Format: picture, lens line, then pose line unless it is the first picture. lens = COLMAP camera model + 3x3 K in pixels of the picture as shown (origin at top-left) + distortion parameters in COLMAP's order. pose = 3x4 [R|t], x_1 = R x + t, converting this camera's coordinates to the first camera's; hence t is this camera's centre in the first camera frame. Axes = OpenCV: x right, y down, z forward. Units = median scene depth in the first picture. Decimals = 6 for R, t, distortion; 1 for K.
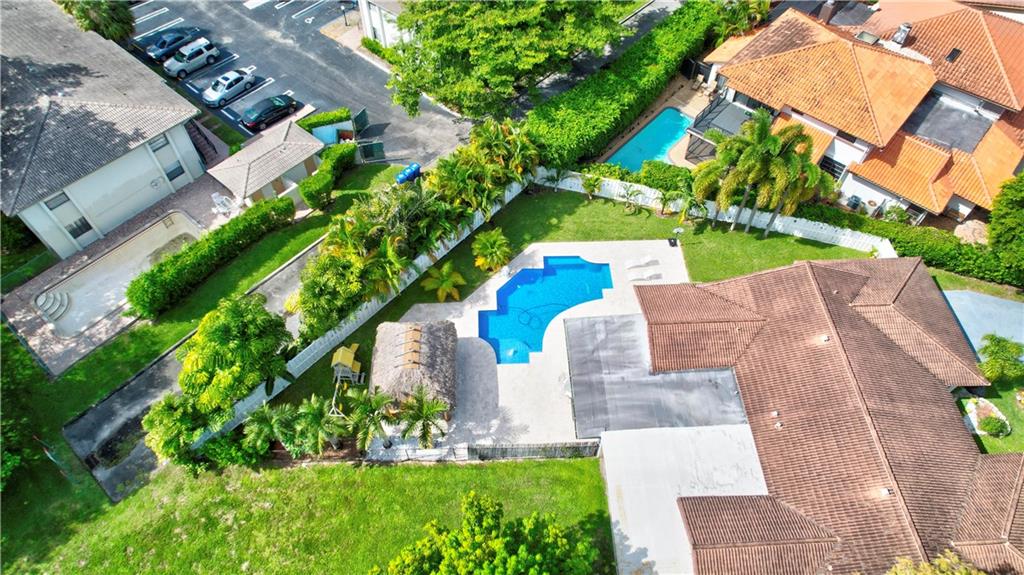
lens RADIAL K [[651.7, 0, 508.4], [0, 651.7, 290.4], [0, 0, 1]] dist [-0.058871, 0.050288]
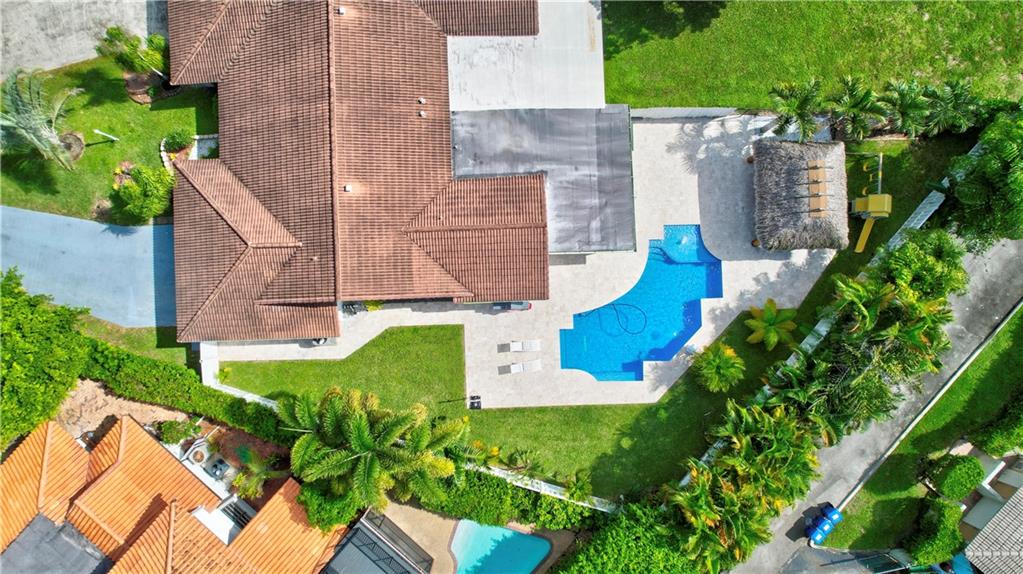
lens RADIAL K [[651.0, 0, 507.9], [0, 651.0, 296.2], [0, 0, 1]] dist [-0.058871, 0.050288]
pose [[-0.999990, -0.004095, 0.001832, 0.241185], [0.004376, -0.800728, 0.599013, -0.492790], [-0.000986, 0.599015, 0.800737, 0.340017]]
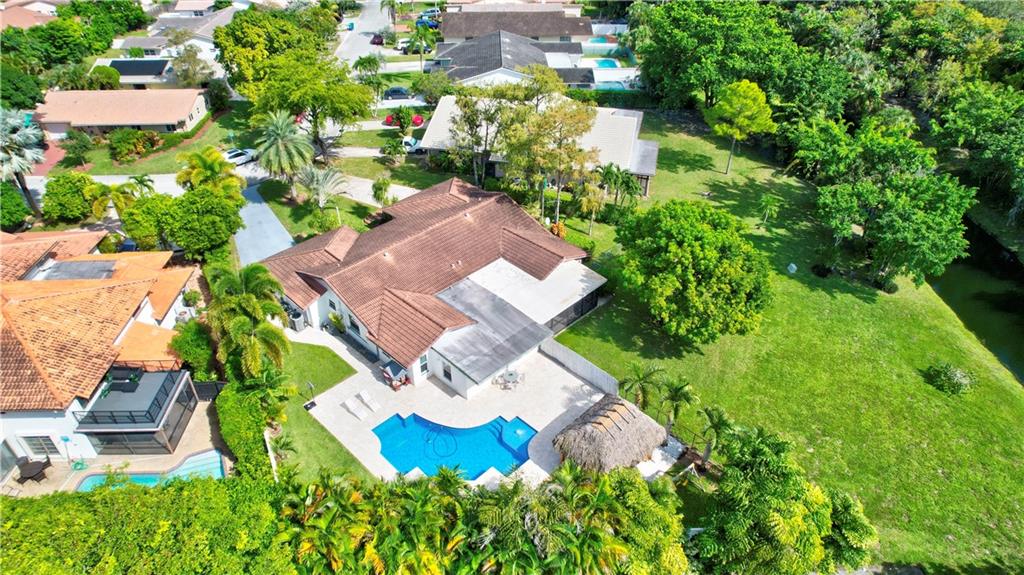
lens RADIAL K [[651.7, 0, 507.4], [0, 651.7, 293.0], [0, 0, 1]] dist [-0.058871, 0.050288]
pose [[-0.678847, -0.432741, 0.593214, -0.506791], [0.594136, 0.151010, 0.790062, -0.778165], [-0.431473, 0.888781, 0.154594, 0.645725]]
